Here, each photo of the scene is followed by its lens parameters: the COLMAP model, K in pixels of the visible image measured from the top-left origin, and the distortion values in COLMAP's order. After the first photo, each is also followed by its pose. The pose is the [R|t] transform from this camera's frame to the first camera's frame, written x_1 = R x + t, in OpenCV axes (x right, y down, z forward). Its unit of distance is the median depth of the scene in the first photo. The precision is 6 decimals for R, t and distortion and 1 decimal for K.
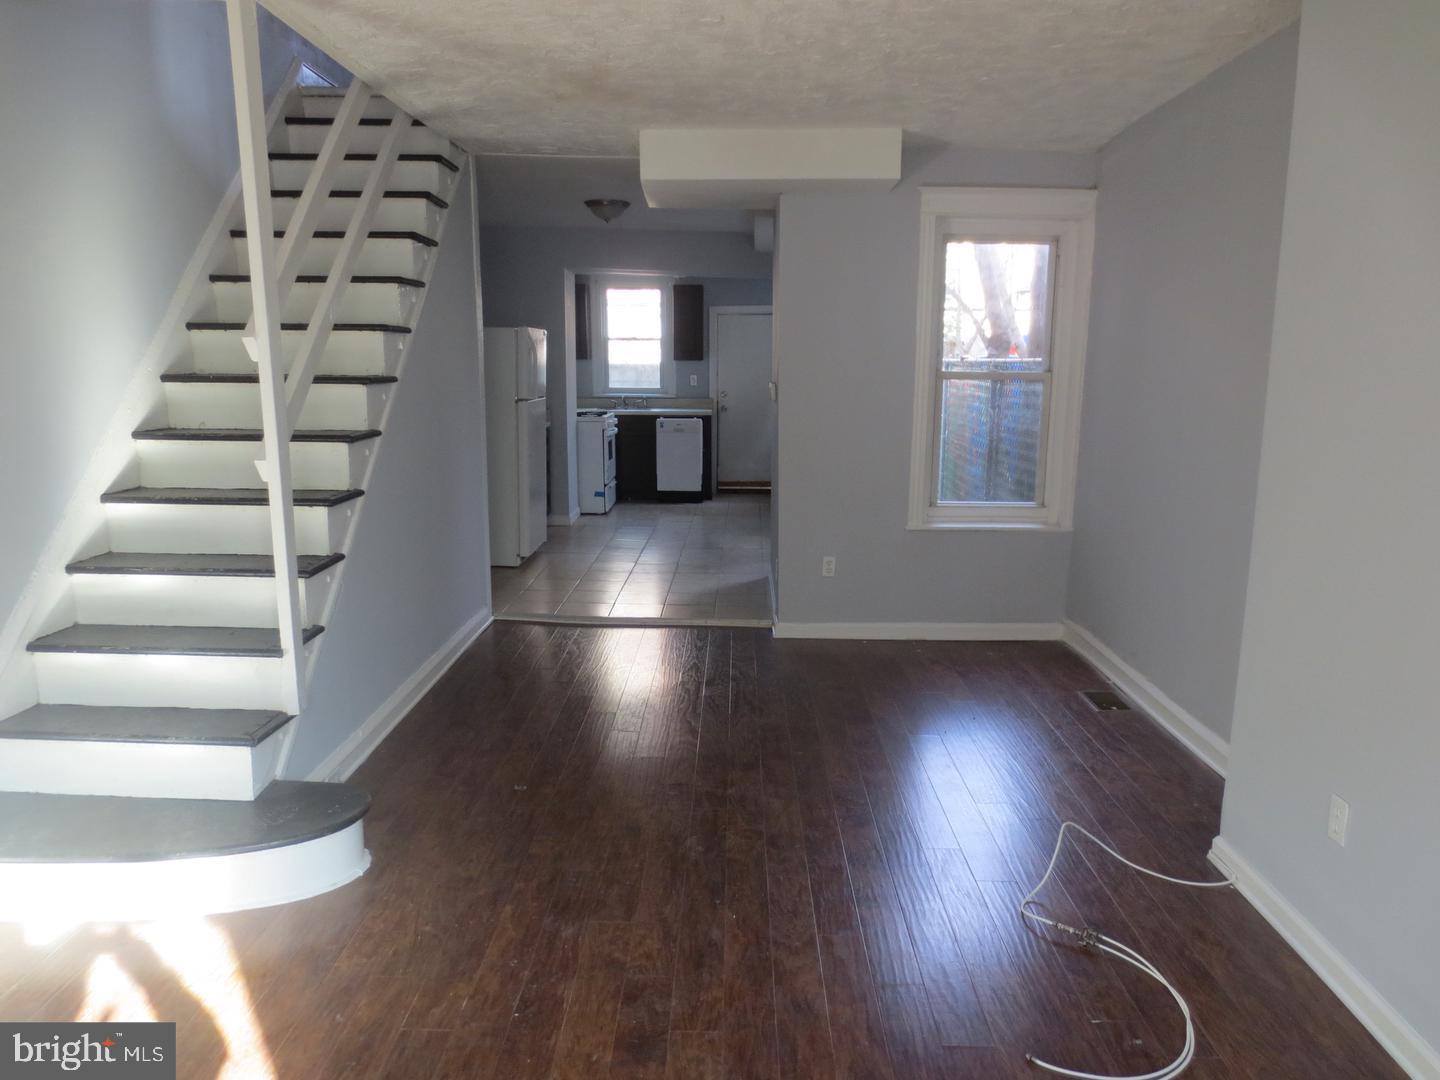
lens RADIAL K [[1022.2, 0, 719.6], [0, 1022.2, 539.2], [0, 0, 1]] dist [-0.005120, -0.000947]
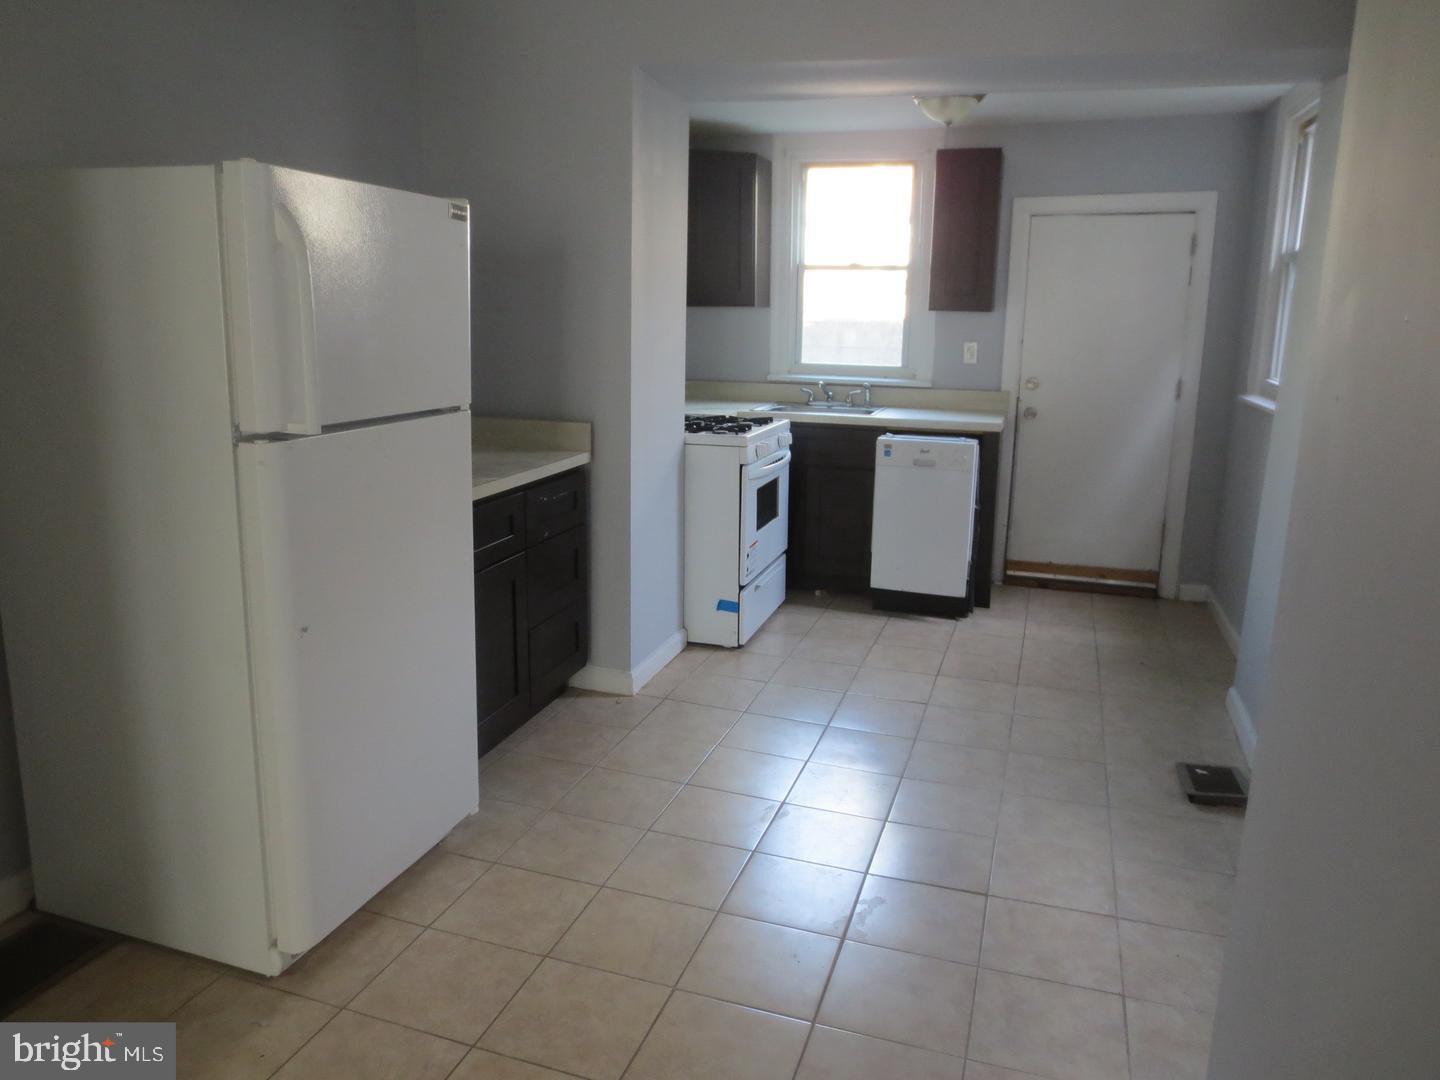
lens RADIAL K [[1022.2, 0, 722.1], [0, 1022.2, 537.6], [0, 0, 1]] dist [-0.005120, -0.000947]
pose [[0.959156, 0.072799, -0.273349, 0.000820], [-0.062501, 0.996975, 0.046205, -0.086268], [0.275885, -0.027233, 0.960805, 0.517920]]
